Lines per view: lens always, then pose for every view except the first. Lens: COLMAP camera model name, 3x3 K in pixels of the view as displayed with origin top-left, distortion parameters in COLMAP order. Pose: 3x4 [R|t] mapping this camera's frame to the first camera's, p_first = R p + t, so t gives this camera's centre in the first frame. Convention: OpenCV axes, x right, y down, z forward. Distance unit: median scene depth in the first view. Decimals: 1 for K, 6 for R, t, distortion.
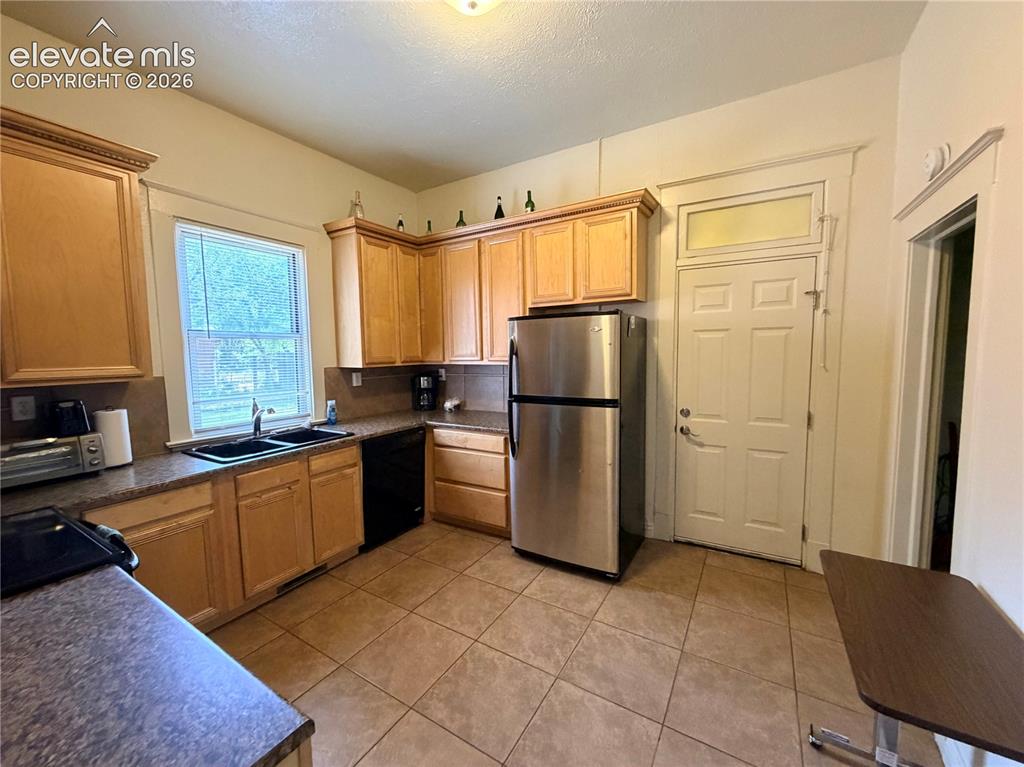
lens RADIAL K [[405.9, 0, 510.2], [0, 405.9, 383.1], [0, 0, 1]] dist [-0.004205, 0.000069]
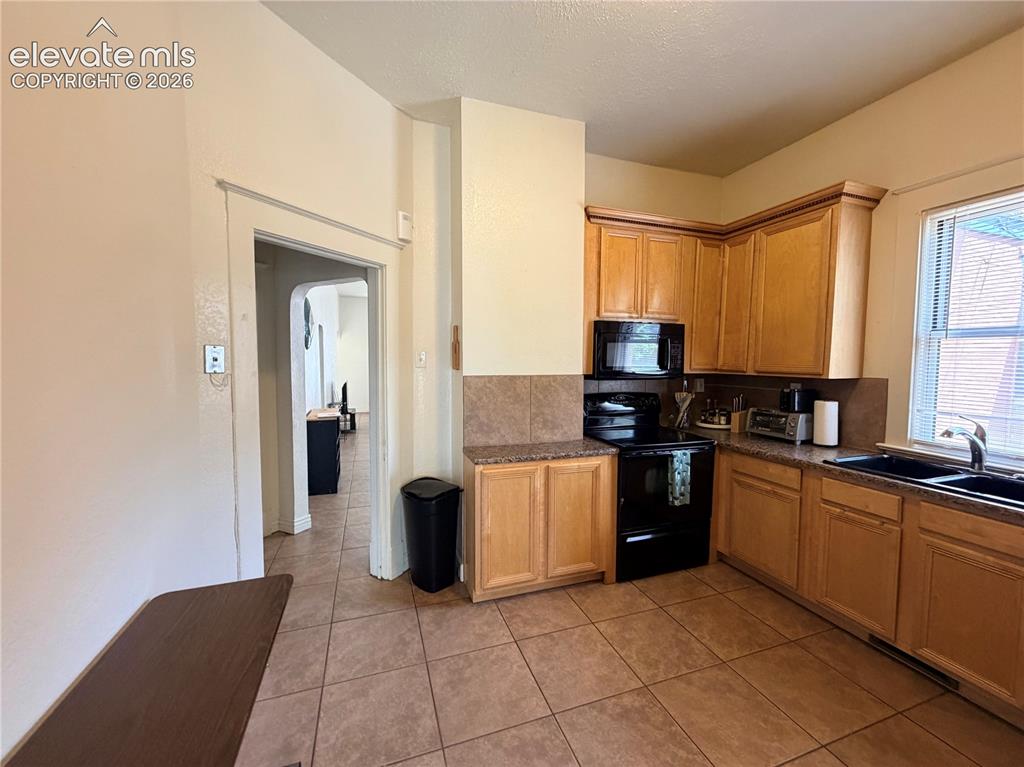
lens RADIAL K [[405.9, 0, 507.4], [0, 405.9, 382.3], [0, 0, 1]] dist [-0.004205, 0.000069]
pose [[-0.632693, 0.067393, -0.771465, 0.603692], [-0.051017, 0.990414, 0.128360, -0.100655], [0.772721, 0.120571, -0.623190, 1.003864]]
